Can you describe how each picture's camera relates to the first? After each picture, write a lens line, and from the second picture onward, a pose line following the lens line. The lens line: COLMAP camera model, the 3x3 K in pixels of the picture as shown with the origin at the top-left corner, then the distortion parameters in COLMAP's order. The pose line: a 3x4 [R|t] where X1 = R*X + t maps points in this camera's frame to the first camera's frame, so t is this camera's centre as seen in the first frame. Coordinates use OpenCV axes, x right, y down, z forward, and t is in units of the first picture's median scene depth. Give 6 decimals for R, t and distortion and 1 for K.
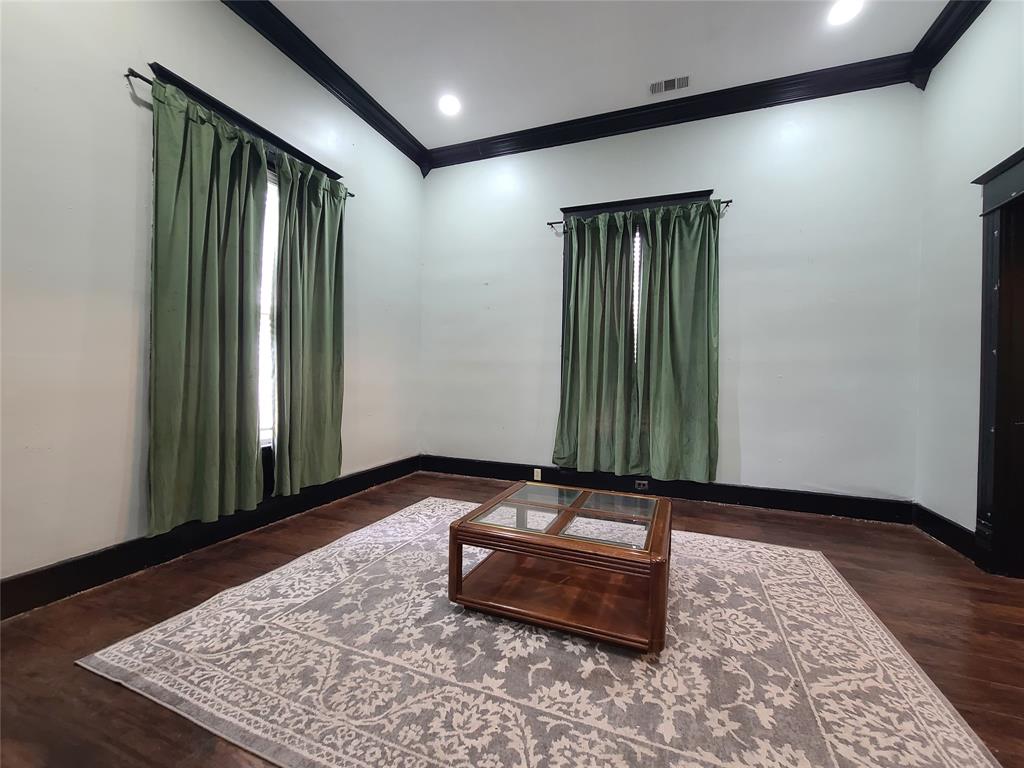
lens RADIAL K [[419.3, 0, 511.6], [0, 419.3, 377.7], [0, 0, 1]] dist [-0.001004, -0.000561]
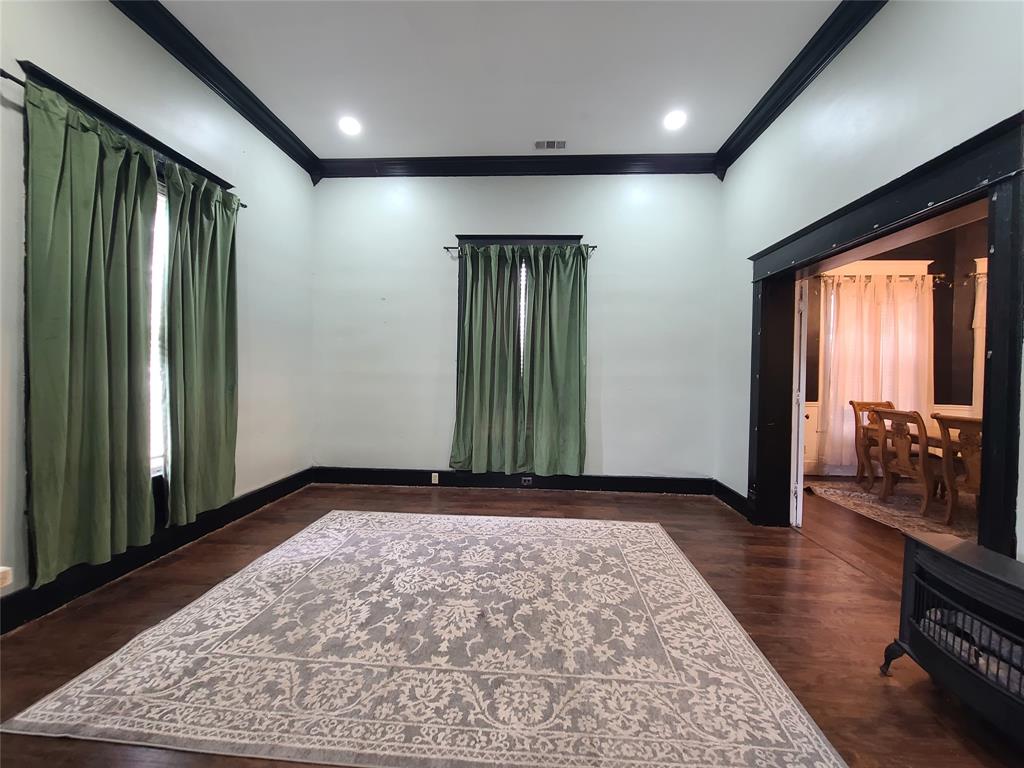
lens RADIAL K [[412.7, 0, 513.7], [0, 412.7, 376.3], [0, 0, 1]] dist [-0.000431, -0.002219]
pose [[0.954060, -0.004793, 0.299579, -0.121875], [0.002529, 0.999965, 0.007945, -0.080781], [-0.299606, -0.006822, 0.954039, -0.146066]]
